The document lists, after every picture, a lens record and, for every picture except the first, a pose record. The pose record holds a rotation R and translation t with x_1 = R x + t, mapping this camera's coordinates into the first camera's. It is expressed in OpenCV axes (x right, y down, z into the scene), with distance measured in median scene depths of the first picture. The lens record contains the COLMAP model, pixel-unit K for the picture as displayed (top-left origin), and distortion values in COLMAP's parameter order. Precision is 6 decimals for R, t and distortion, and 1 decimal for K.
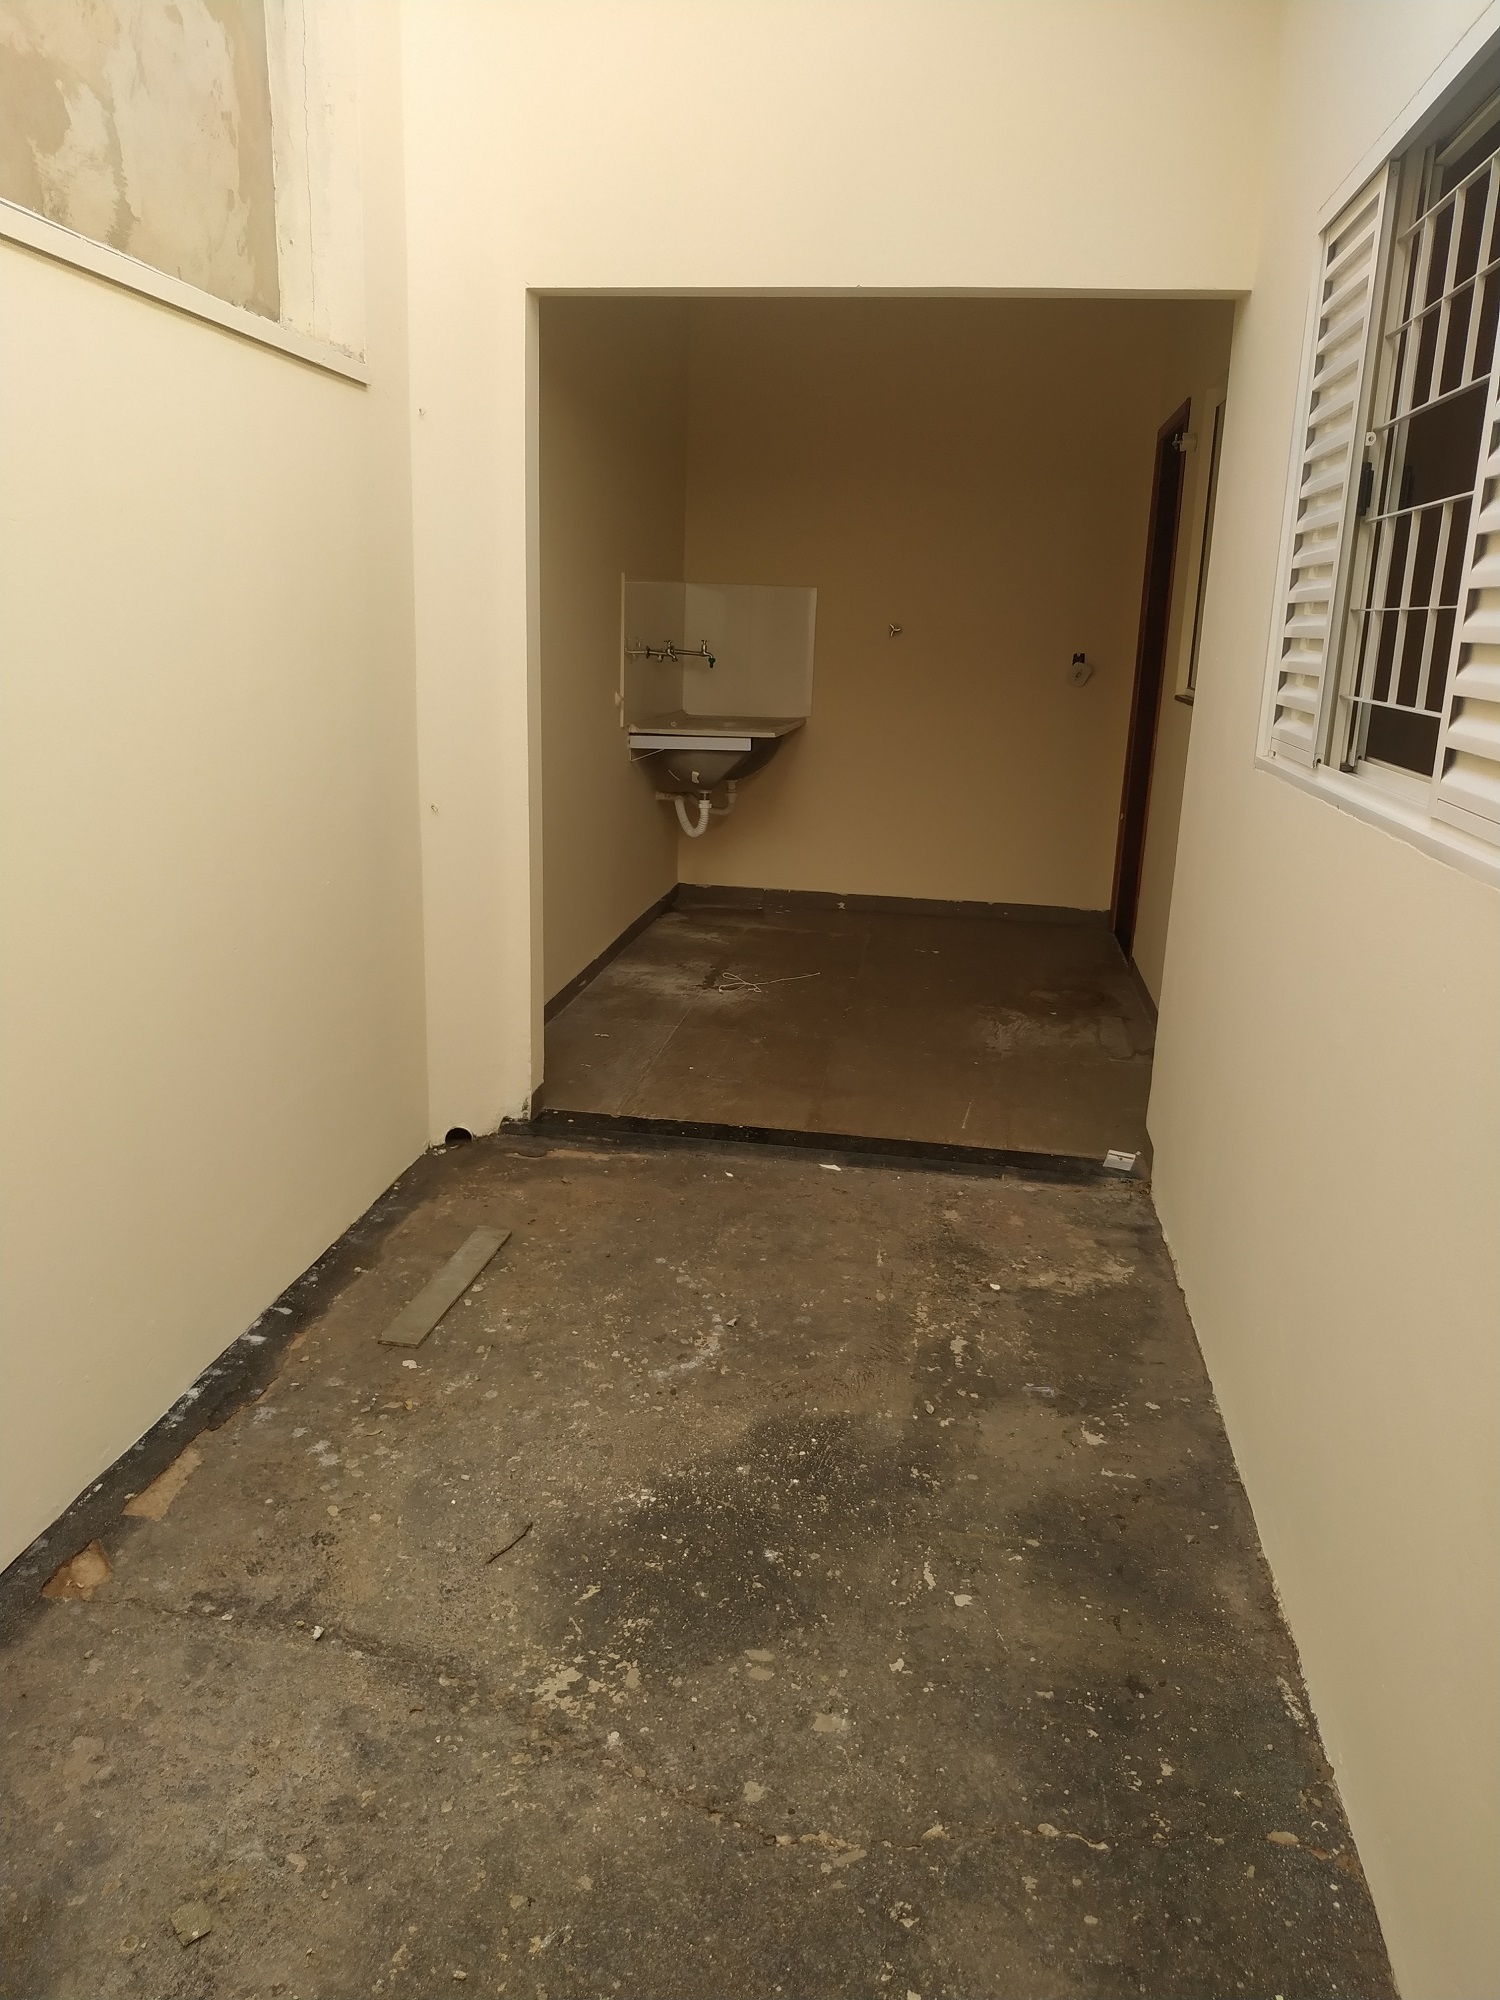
lens RADIAL K [[1459.7, 0, 750.2], [0, 1459.7, 1000.3], [0, 0, 1]] dist [-0.025308, -0.002403]
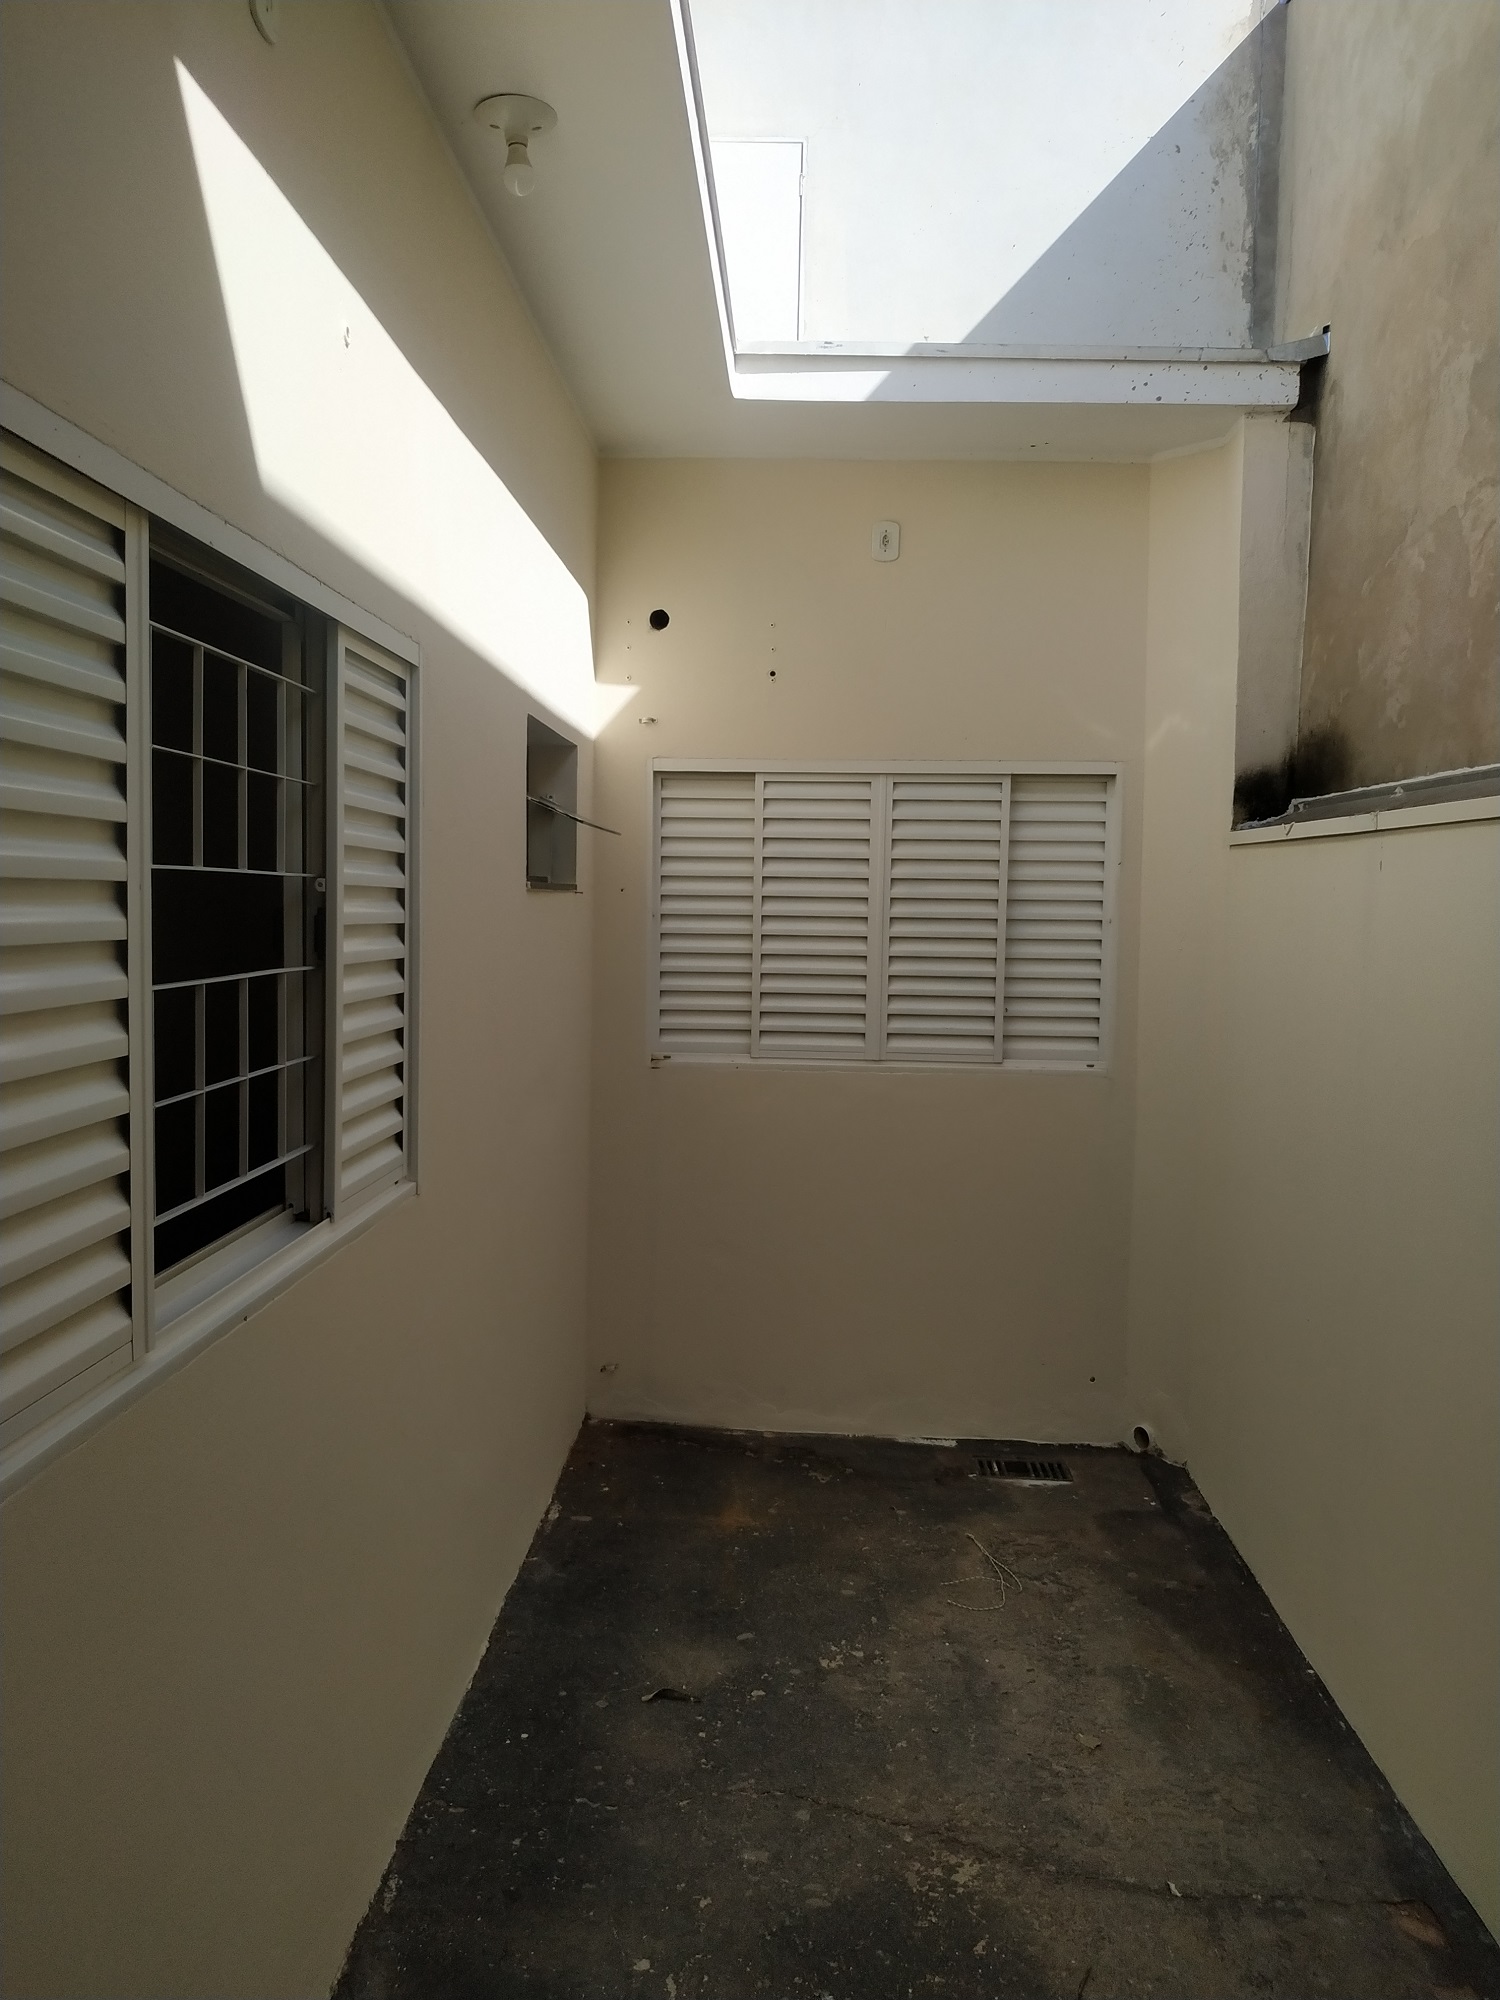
lens RADIAL K [[1459.7, 0, 748.8], [0, 1459.7, 1000.2], [0, 0, 1]] dist [-0.025308, -0.002403]
pose [[-0.993304, -0.047284, -0.105409, 0.233478], [-0.078316, 0.946361, 0.313476, -0.656960], [0.084933, 0.319632, -0.943727, 1.946535]]
